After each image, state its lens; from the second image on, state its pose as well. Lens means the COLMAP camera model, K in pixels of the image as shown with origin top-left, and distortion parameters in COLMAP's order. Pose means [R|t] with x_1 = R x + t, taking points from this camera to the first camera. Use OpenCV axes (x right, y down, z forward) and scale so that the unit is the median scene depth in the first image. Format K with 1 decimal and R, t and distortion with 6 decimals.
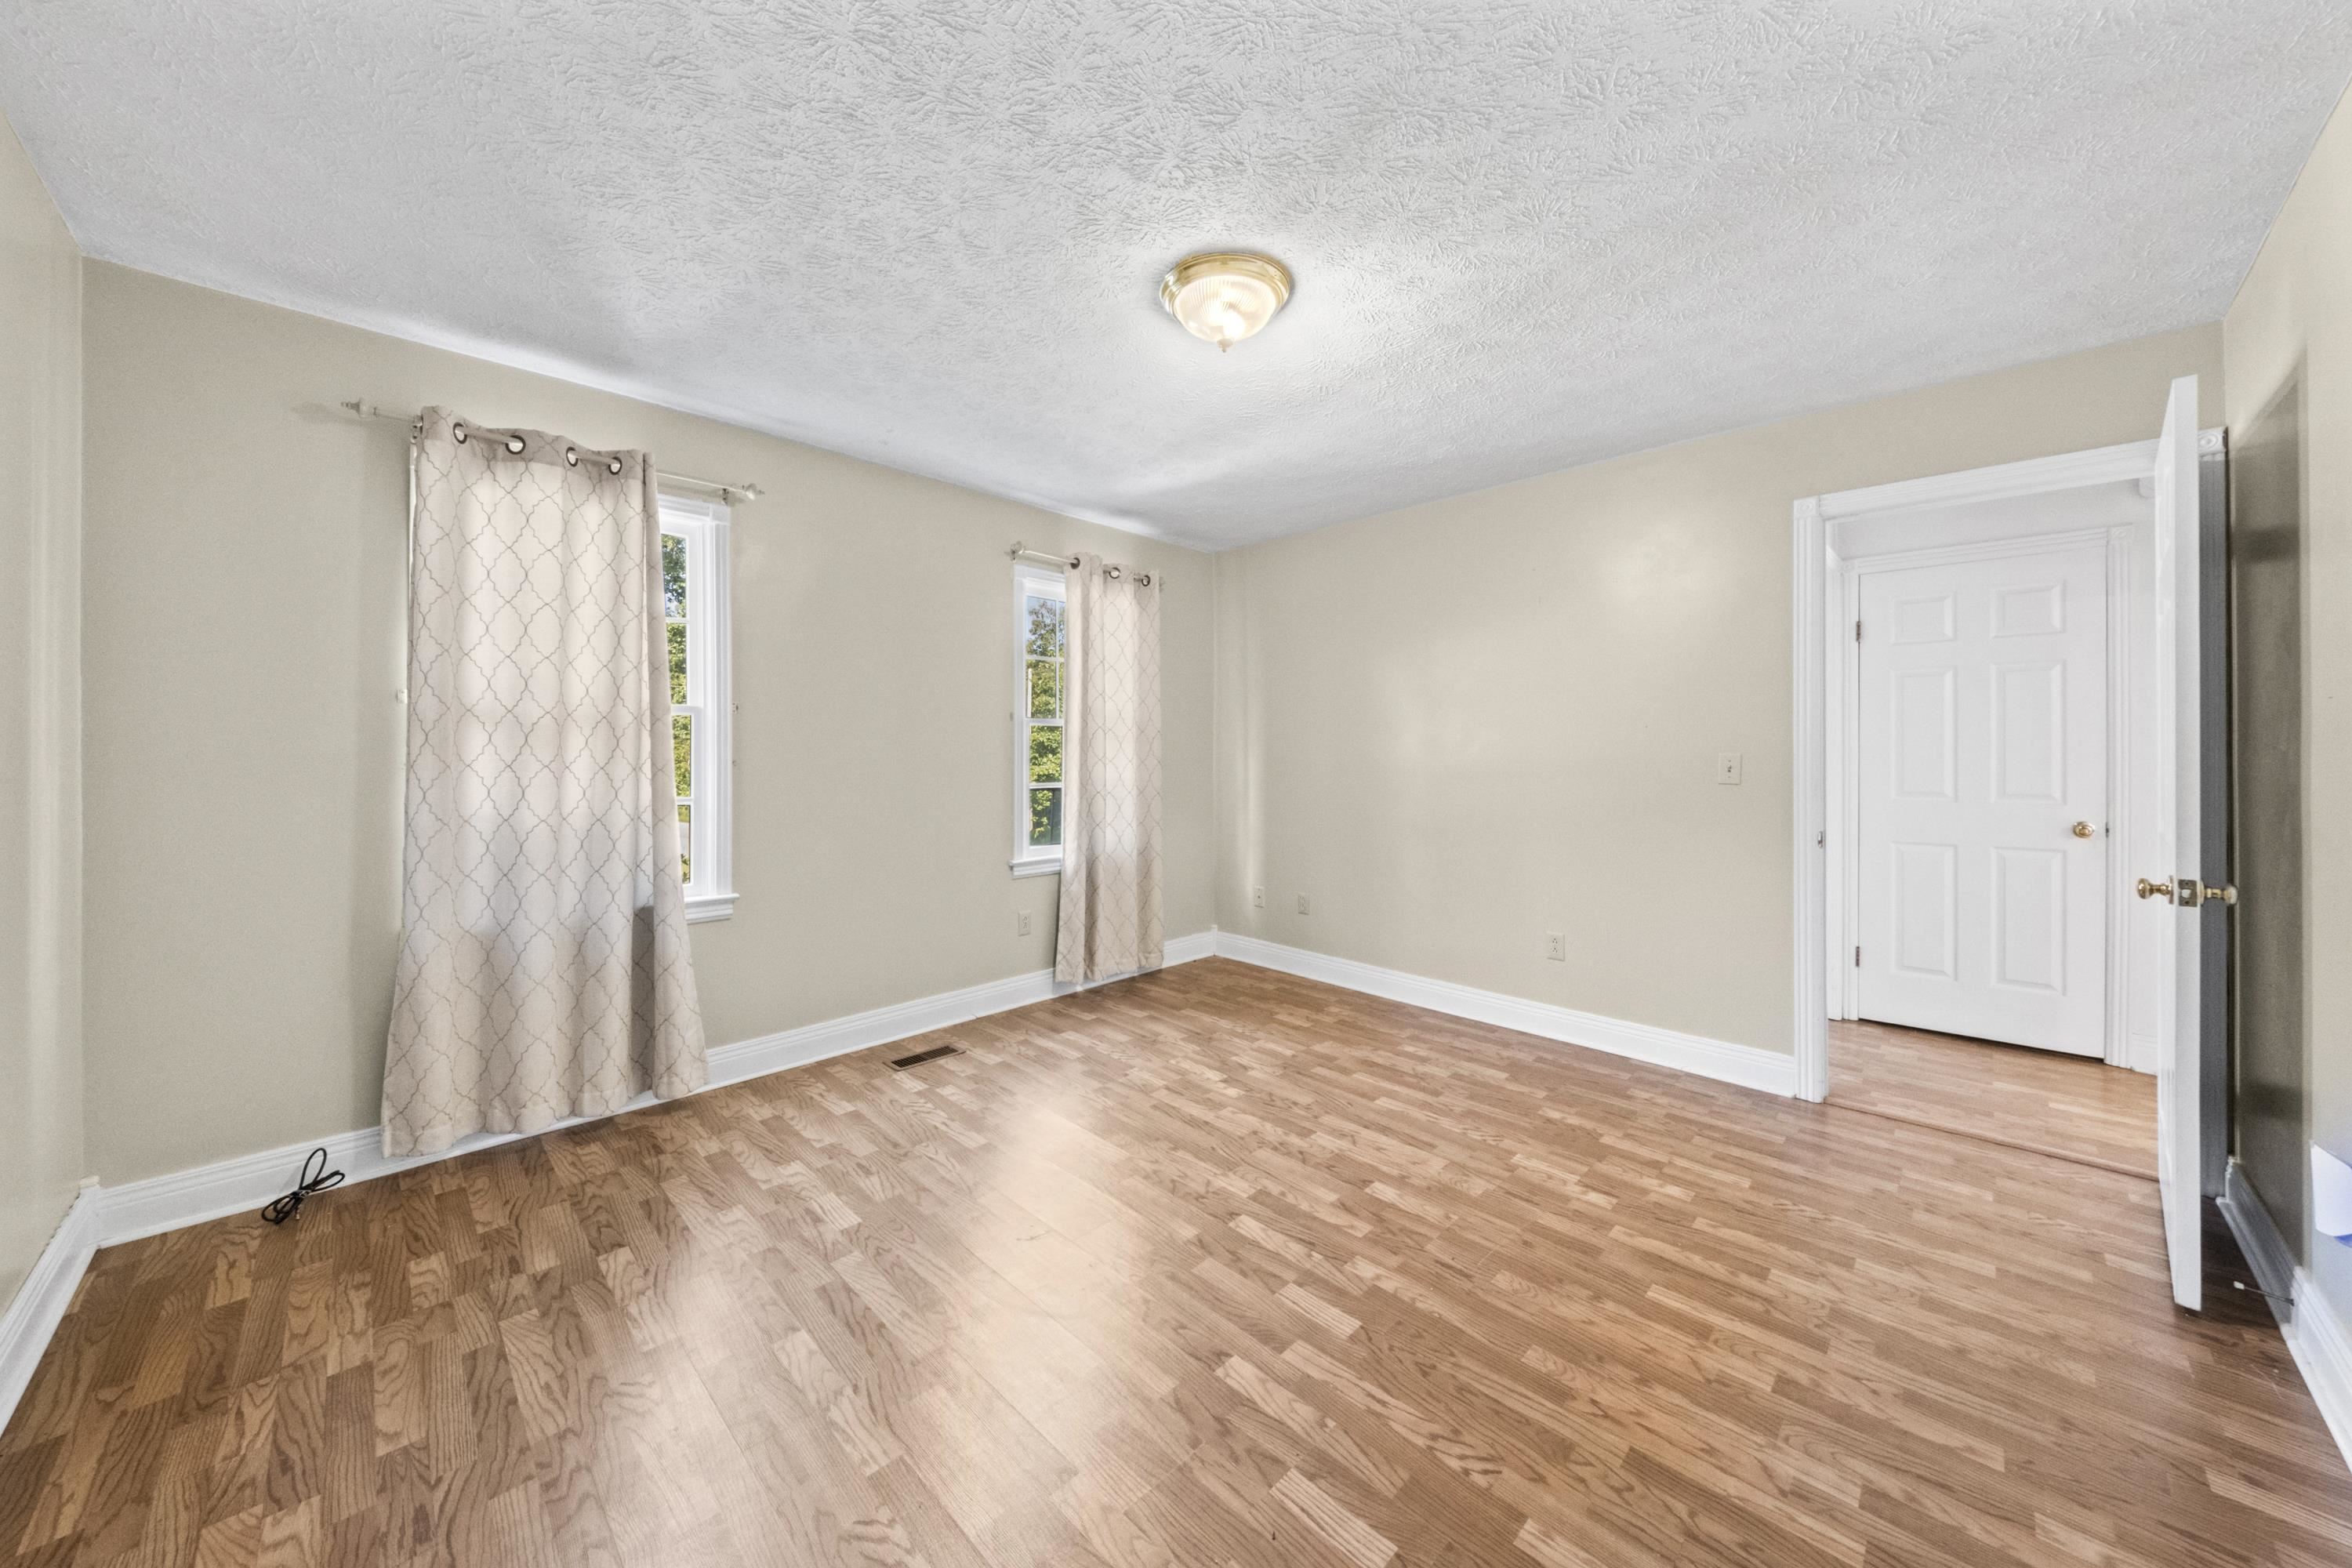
lens RADIAL K [[827.1, 0, 1182.8], [0, 827.1, 759.1], [0, 0, 1]] dist [0.008047, -0.004165]
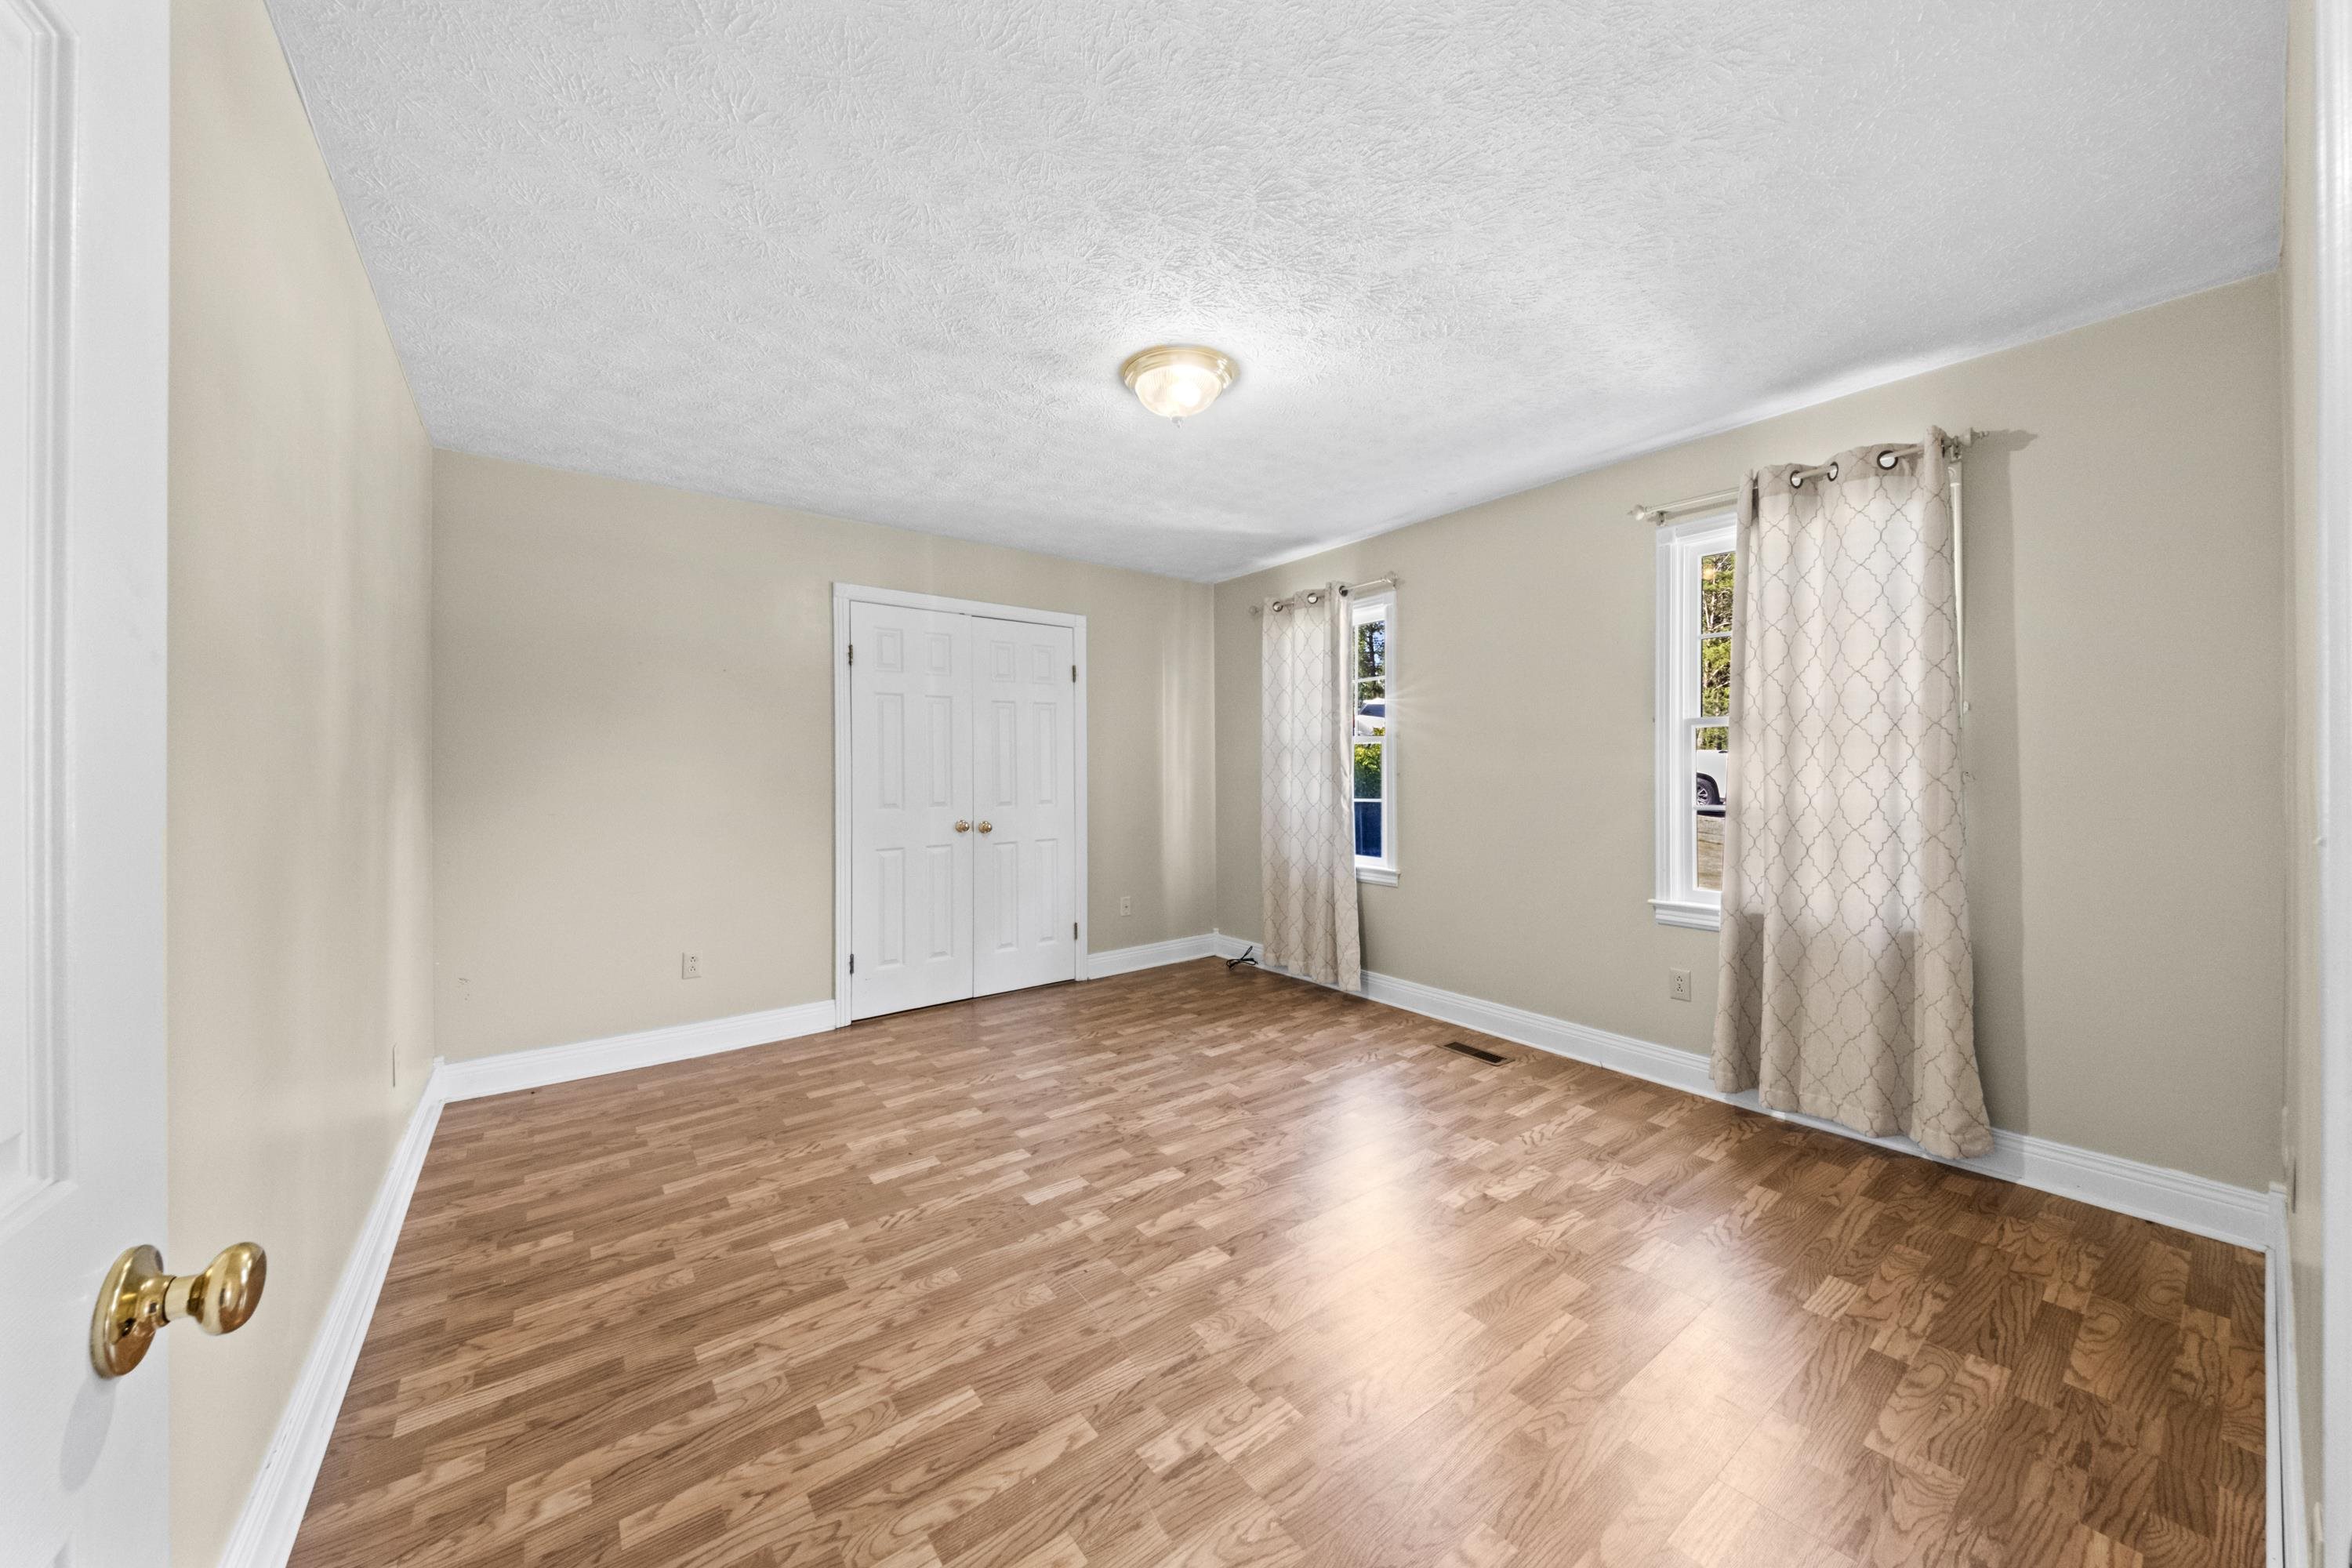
lens RADIAL K [[816.4, 0, 1176.0], [0, 816.4, 784.0], [0, 0, 1]] dist [0.028414, -0.014415]
pose [[-0.141016, 0.025793, -0.989671, 1.267667], [-0.015283, 0.999485, 0.028226, -0.021270], [0.989889, 0.019105, -0.140549, 1.219319]]
